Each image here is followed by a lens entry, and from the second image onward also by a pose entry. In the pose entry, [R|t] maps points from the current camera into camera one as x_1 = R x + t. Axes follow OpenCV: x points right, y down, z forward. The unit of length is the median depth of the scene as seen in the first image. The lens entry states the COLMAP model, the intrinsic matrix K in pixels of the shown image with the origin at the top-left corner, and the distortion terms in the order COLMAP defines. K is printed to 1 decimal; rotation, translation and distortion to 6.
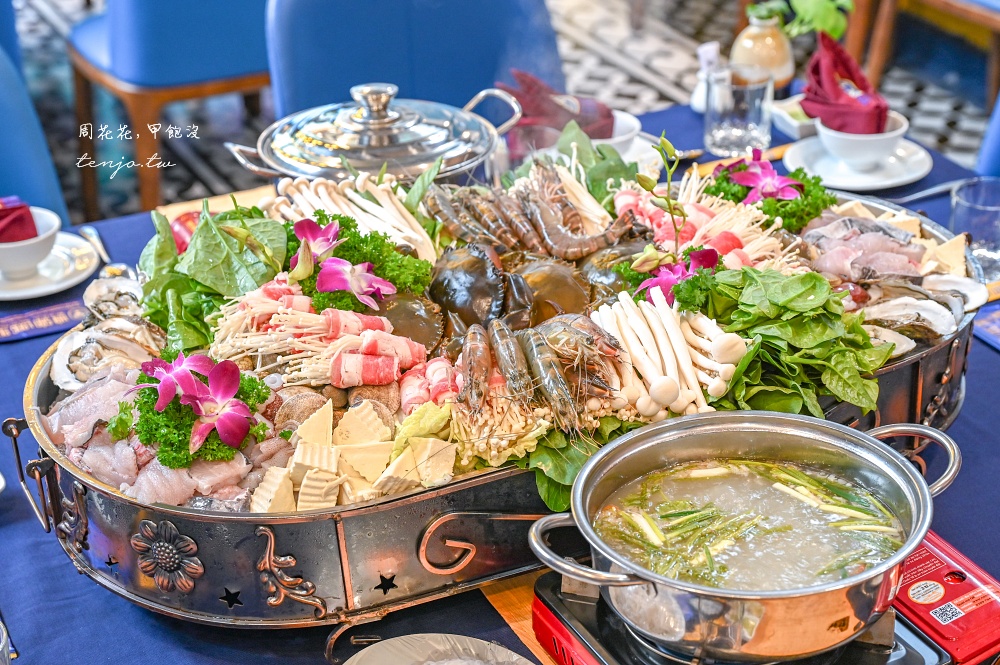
lens RADIAL K [[1744.7, 0, 500.0], [0, 1744.7, 332.5], [0, 0, 1]] dist [-0.022684, -0.022720]
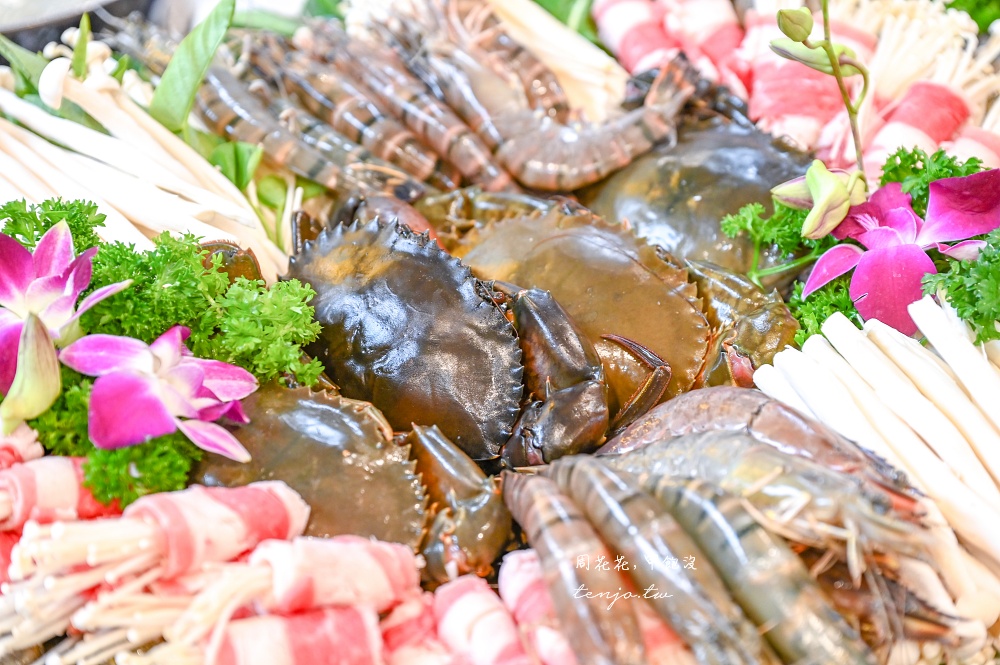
lens RADIAL K [[2550.6, 0, 500.0], [0, 2550.6, 332.5], [0, 0, 1]] dist [-0.013887, 0.069446]
pose [[0.950132, -0.178360, 0.255806, -0.154536], [0.130806, 0.972583, 0.192281, -0.140917], [-0.283088, -0.149232, 0.947413, 0.430962]]
